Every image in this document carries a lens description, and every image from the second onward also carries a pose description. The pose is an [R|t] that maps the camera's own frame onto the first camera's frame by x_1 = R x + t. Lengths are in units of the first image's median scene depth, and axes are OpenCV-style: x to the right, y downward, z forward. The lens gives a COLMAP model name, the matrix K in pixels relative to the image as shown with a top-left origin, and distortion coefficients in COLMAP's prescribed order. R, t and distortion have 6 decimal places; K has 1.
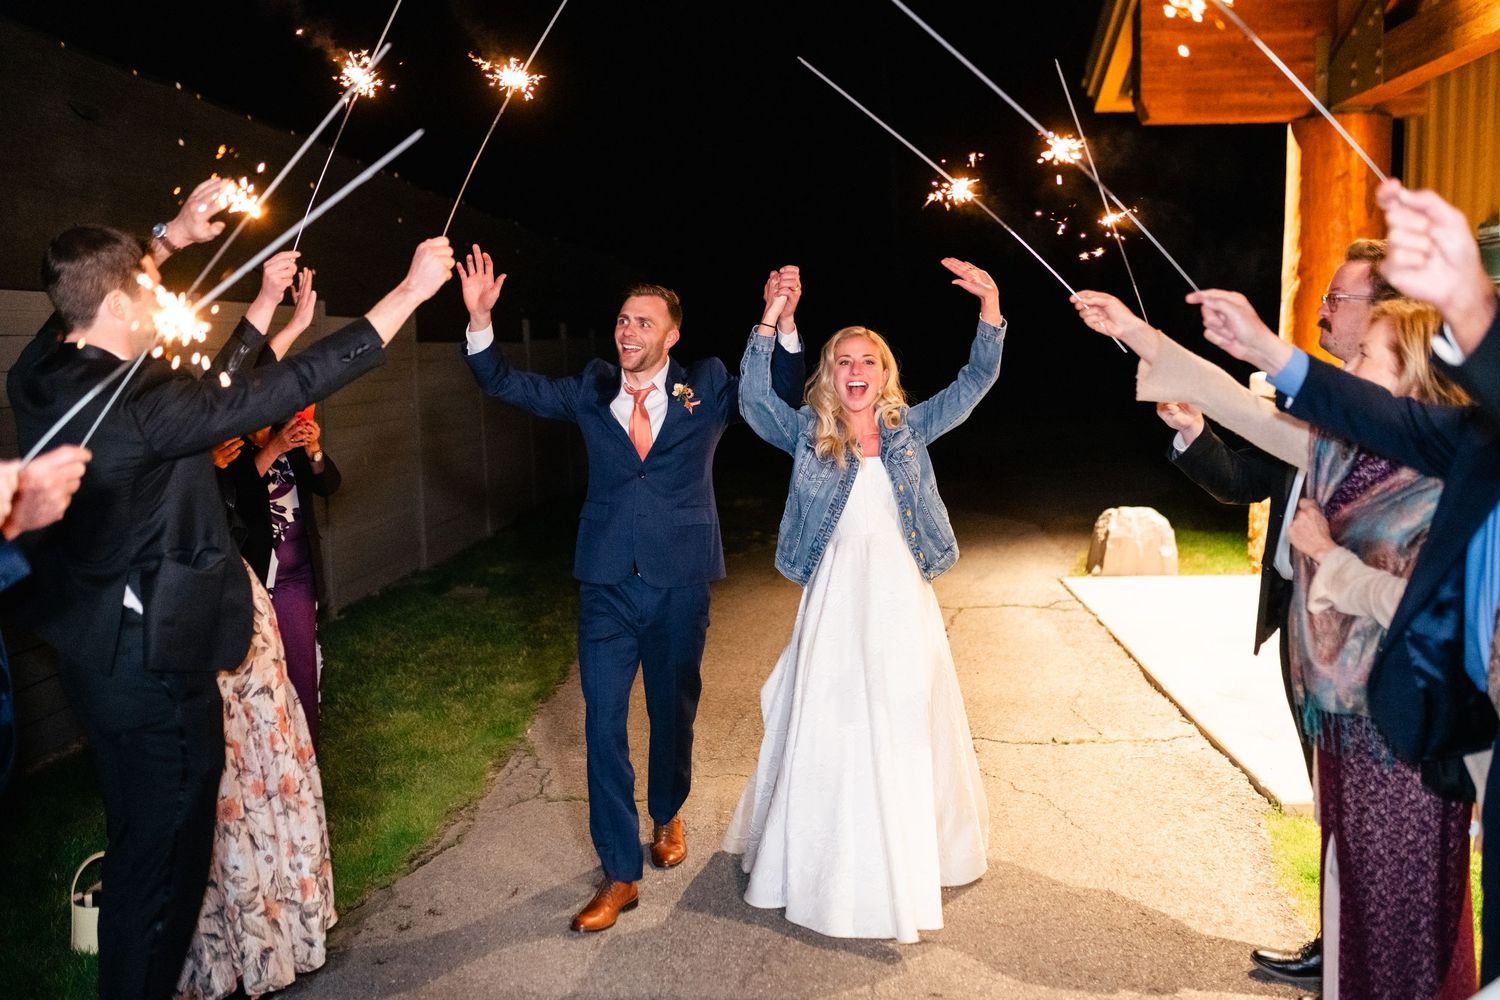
lens RADIAL K [[1546.1, 0, 728.3], [0, 1546.1, 518.2], [0, 0, 1]] dist [-0.045897, 0.085576]
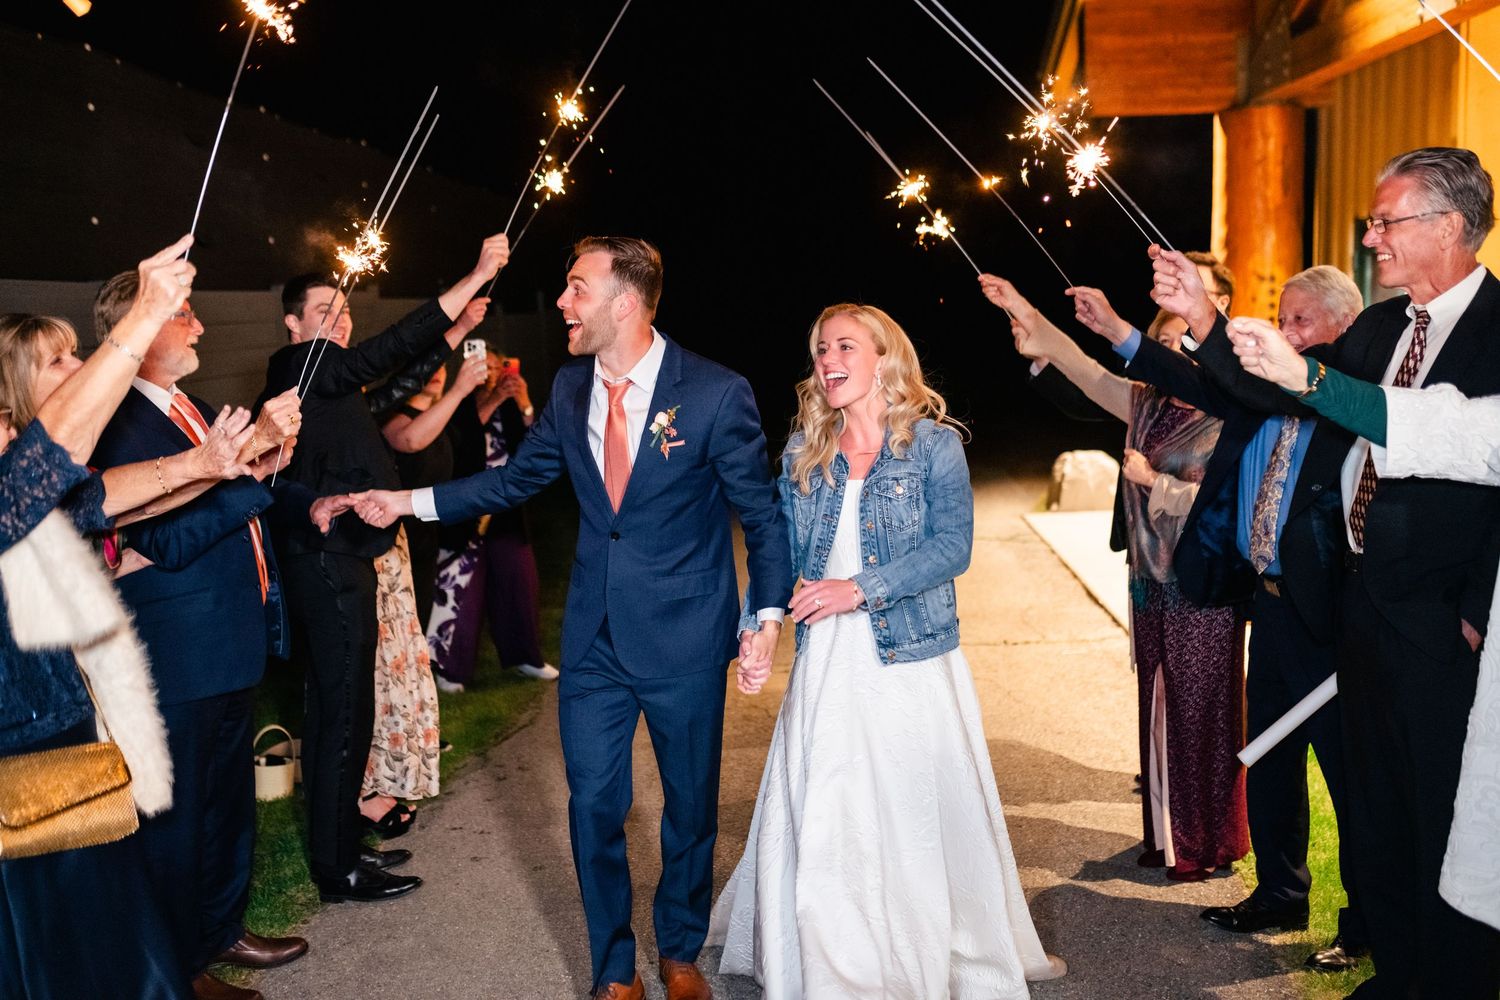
lens RADIAL K [[1480.8, 0, 759.4], [0, 1480.8, 499.7], [0, 0, 1]] dist [-0.034428, 0.035946]
pose [[0.999574, -0.012942, 0.026176, -0.008549], [0.012404, 0.999711, 0.020615, 0.004096], [-0.026435, -0.020281, 0.999445, -0.115785]]
